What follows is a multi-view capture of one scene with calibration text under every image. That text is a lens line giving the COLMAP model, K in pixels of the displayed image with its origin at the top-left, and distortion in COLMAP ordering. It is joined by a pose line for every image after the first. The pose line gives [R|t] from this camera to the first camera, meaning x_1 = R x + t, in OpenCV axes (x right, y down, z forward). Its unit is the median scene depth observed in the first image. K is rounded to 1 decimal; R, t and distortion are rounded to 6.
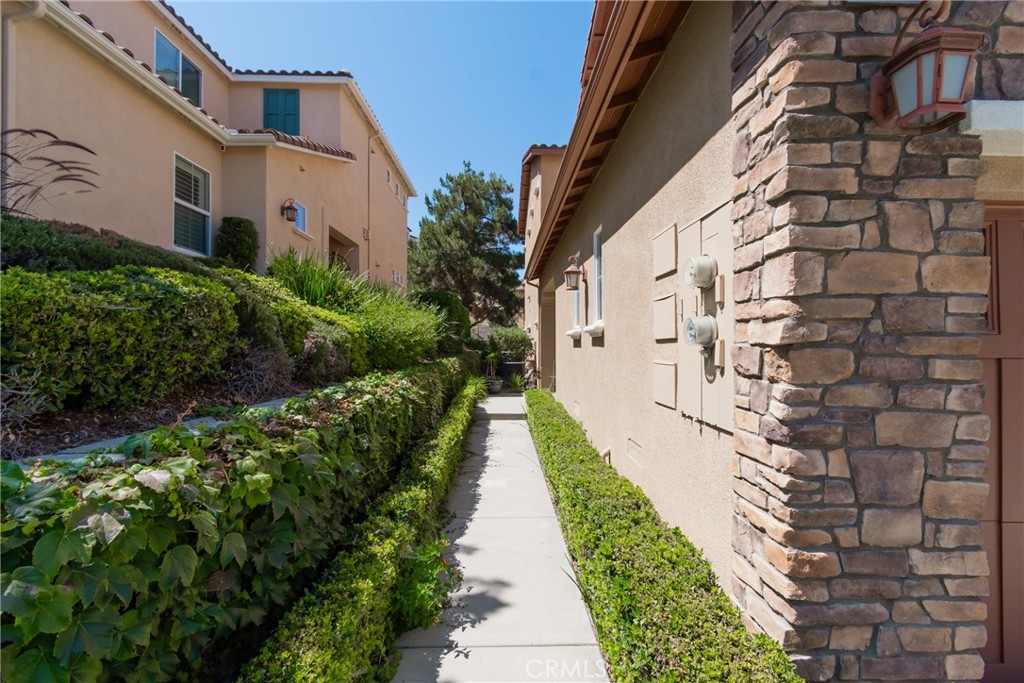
lens RADIAL K [[457.5, 0, 510.4], [0, 457.5, 340.9], [0, 0, 1]] dist [0.002123, -0.000593]
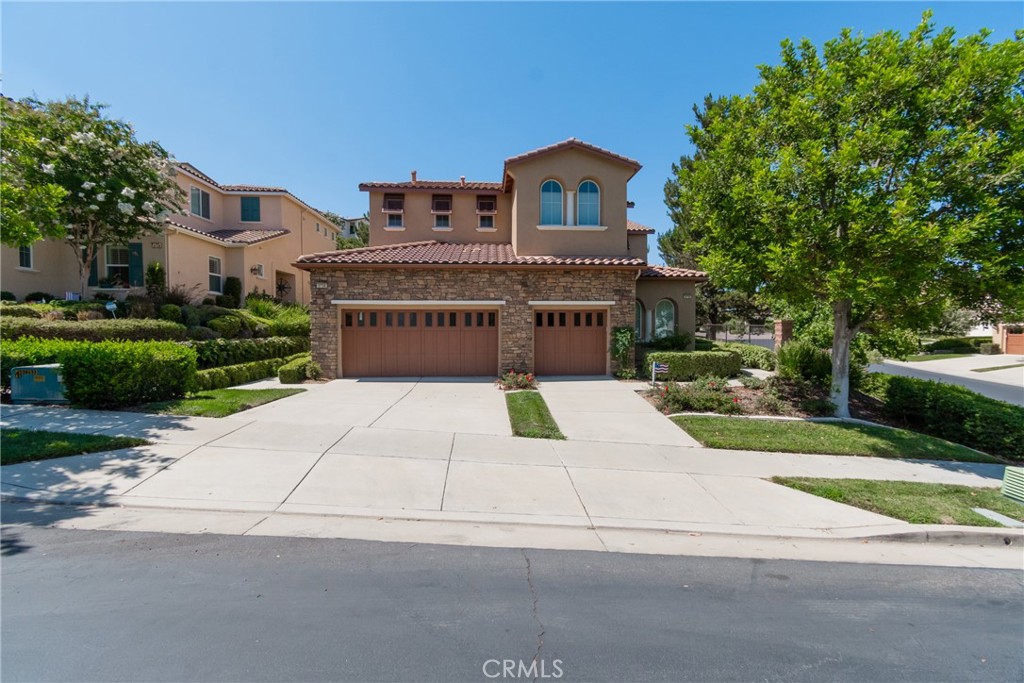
lens RADIAL K [[457.5, 0, 514.1], [0, 457.5, 342.3], [0, 0, 1]] dist [0.002123, -0.000593]
pose [[0.999213, -0.007392, 0.038975, 0.816718], [0.005556, 0.998878, 0.047023, -0.024434], [-0.039279, -0.046770, 0.998133, -1.534243]]
